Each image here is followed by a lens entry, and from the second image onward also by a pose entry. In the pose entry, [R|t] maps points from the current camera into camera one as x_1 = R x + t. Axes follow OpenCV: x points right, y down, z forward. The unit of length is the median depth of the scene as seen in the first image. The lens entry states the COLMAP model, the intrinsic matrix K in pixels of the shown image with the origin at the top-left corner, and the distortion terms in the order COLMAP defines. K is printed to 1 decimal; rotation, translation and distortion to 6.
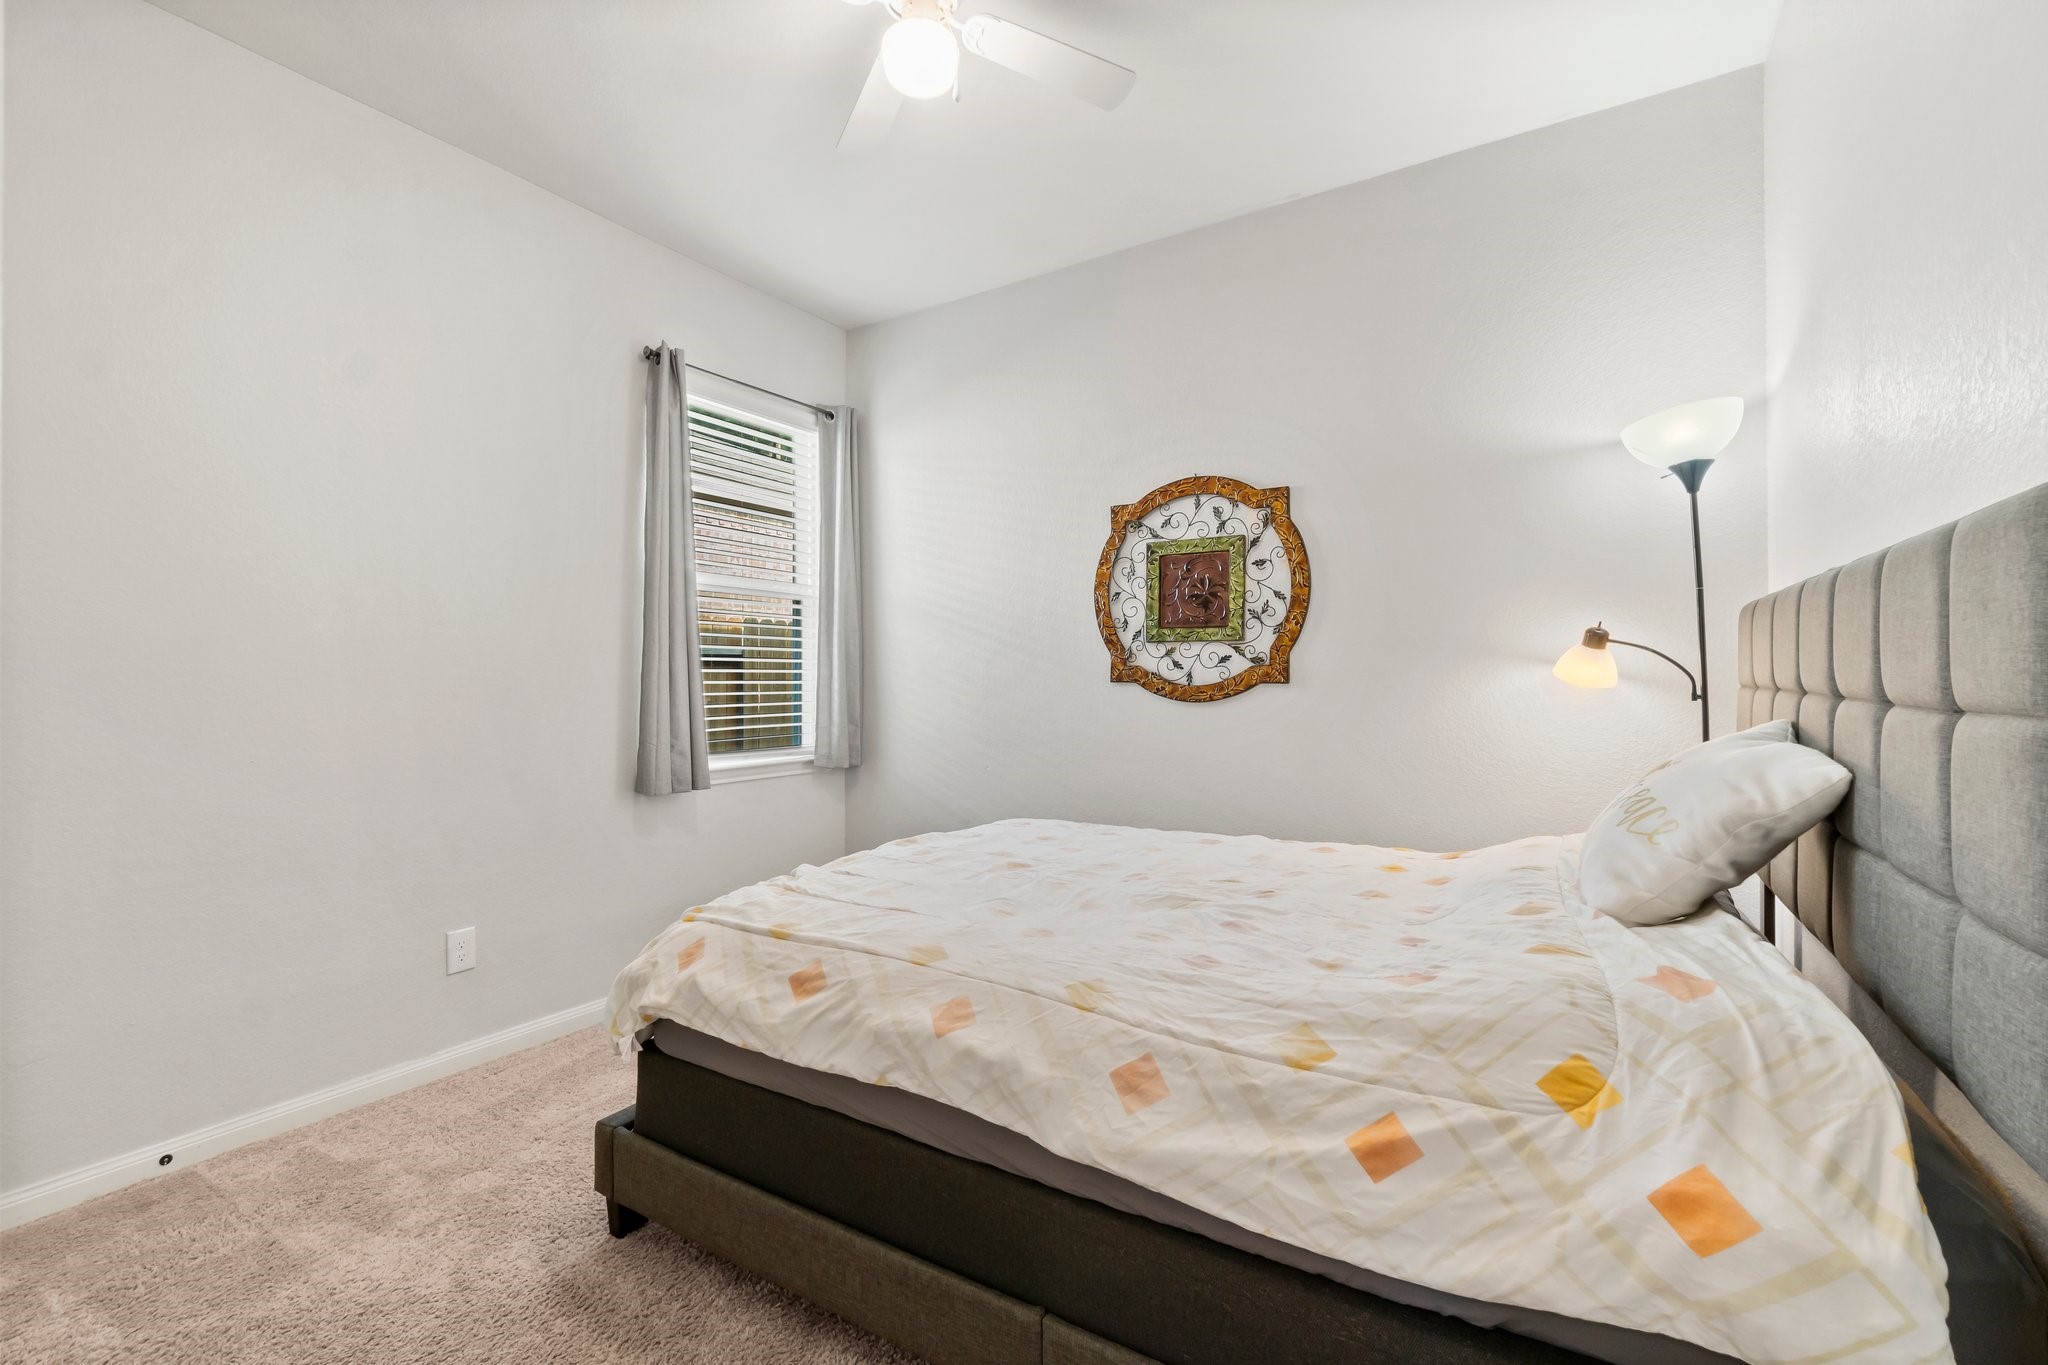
lens RADIAL K [[888.5, 0, 1017.8], [0, 888.5, 678.9], [0, 0, 1]] dist [-0.000441, 0.000643]
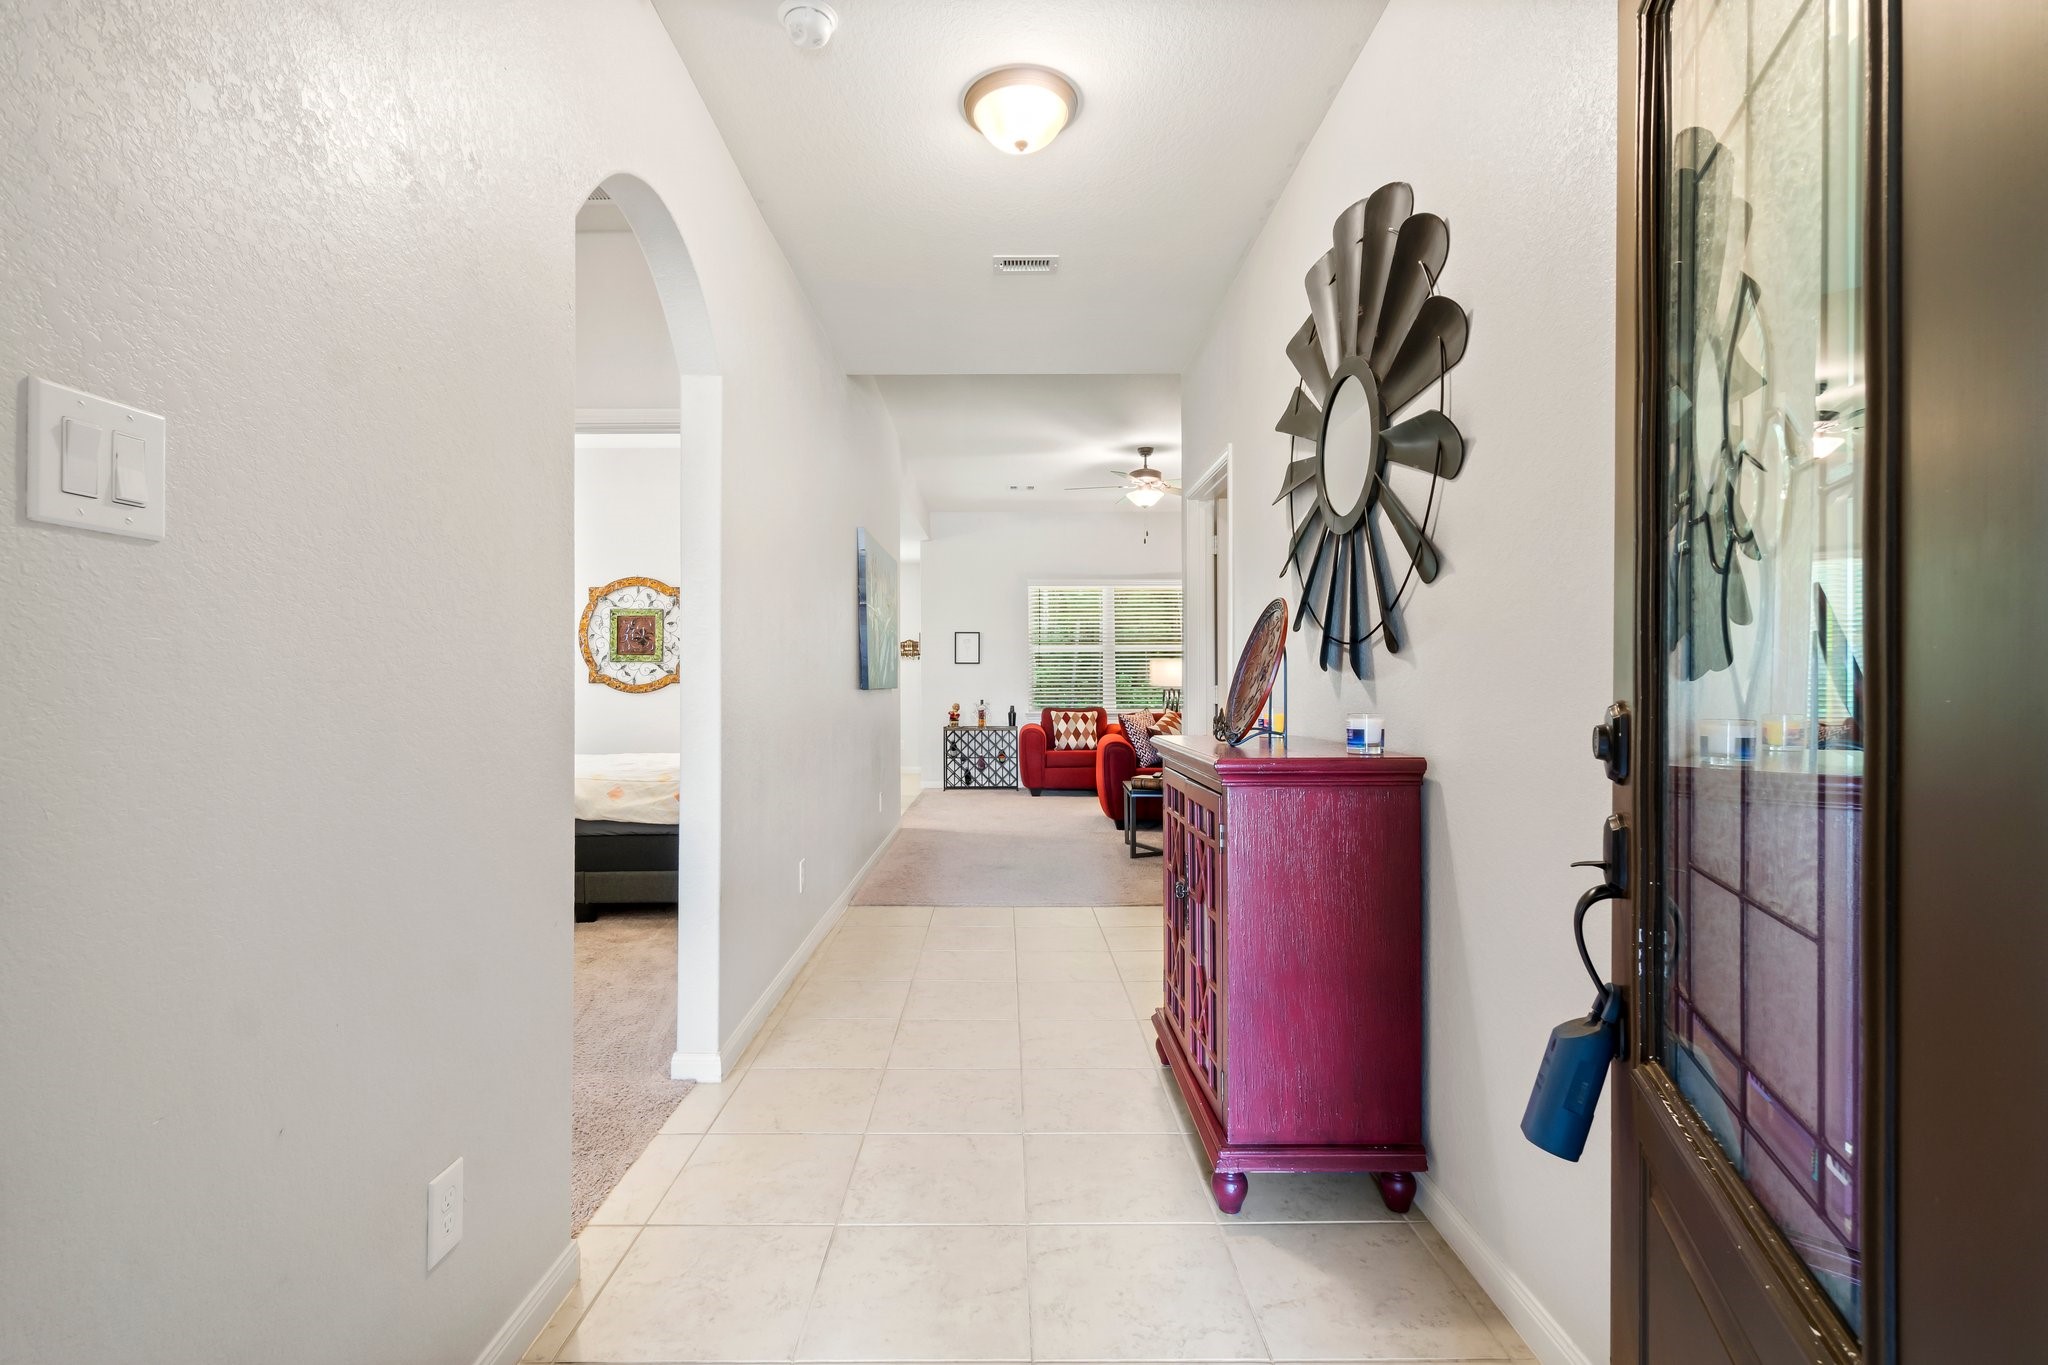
lens RADIAL K [[888.5, 0, 1001.8], [0, 888.5, 687.2], [0, 0, 1]] dist [-0.000441, 0.000643]
pose [[0.838081, -0.002164, 0.545542, -0.188694], [-0.000233, 0.999991, 0.004325, 0.004409], [-0.545546, -0.003752, 0.838072, -1.045093]]
